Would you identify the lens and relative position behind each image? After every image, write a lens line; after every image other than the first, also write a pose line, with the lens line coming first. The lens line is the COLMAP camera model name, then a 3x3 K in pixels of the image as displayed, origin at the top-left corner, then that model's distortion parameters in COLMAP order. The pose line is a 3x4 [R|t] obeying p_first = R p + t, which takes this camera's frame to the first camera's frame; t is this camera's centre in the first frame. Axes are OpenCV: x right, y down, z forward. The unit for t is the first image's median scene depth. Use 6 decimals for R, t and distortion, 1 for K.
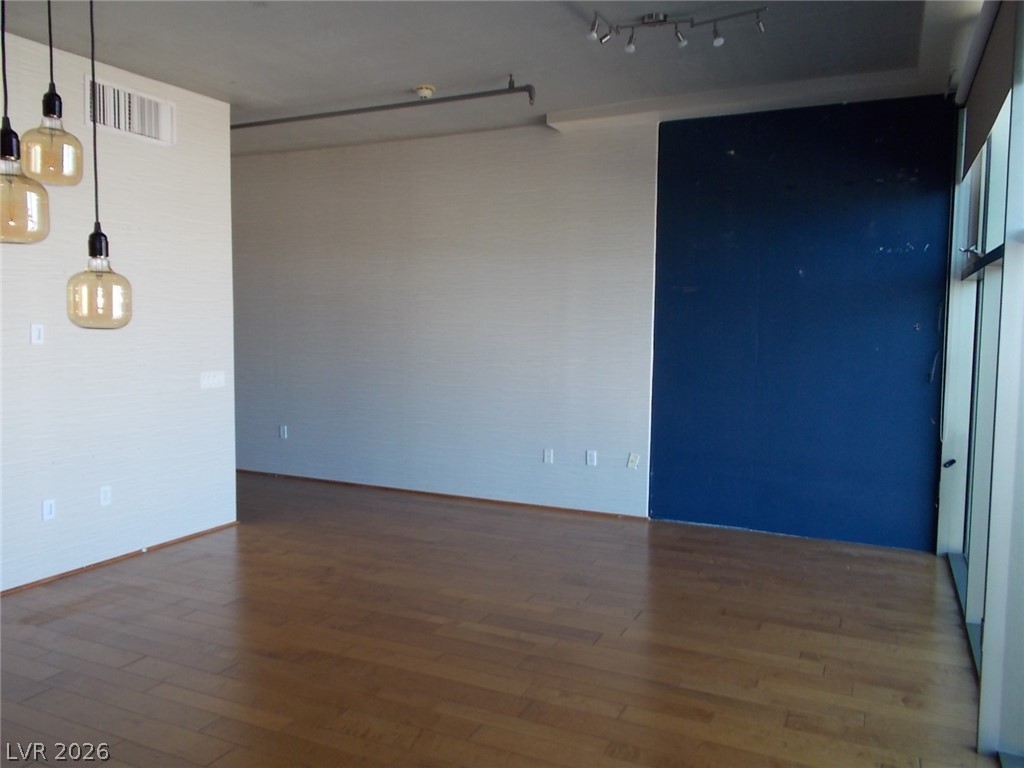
lens RADIAL K [[786.4, 0, 508.6], [0, 786.4, 380.3], [0, 0, 1]] dist [0.016217, -0.014069]
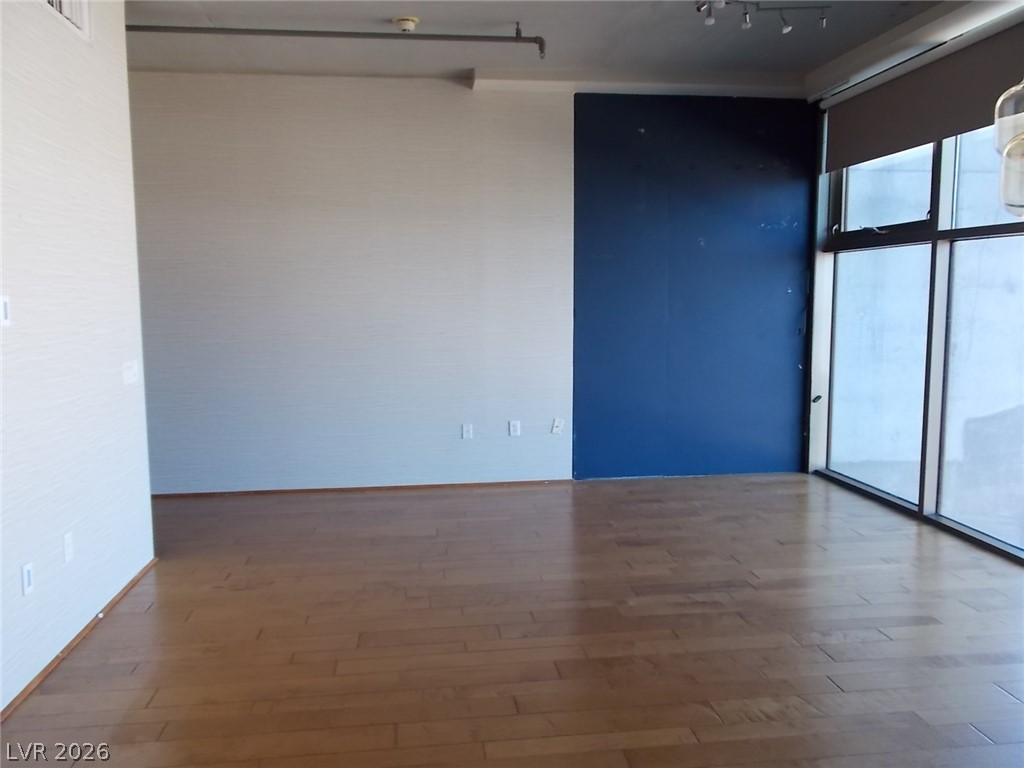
lens RADIAL K [[786.4, 0, 509.7], [0, 786.4, 382.6], [0, 0, 1]] dist [0.016217, -0.014069]
pose [[0.842340, -0.072307, 0.534074, -0.557316], [0.053694, 0.997288, 0.050335, -0.011153], [-0.536265, -0.013722, 0.843938, 0.221707]]
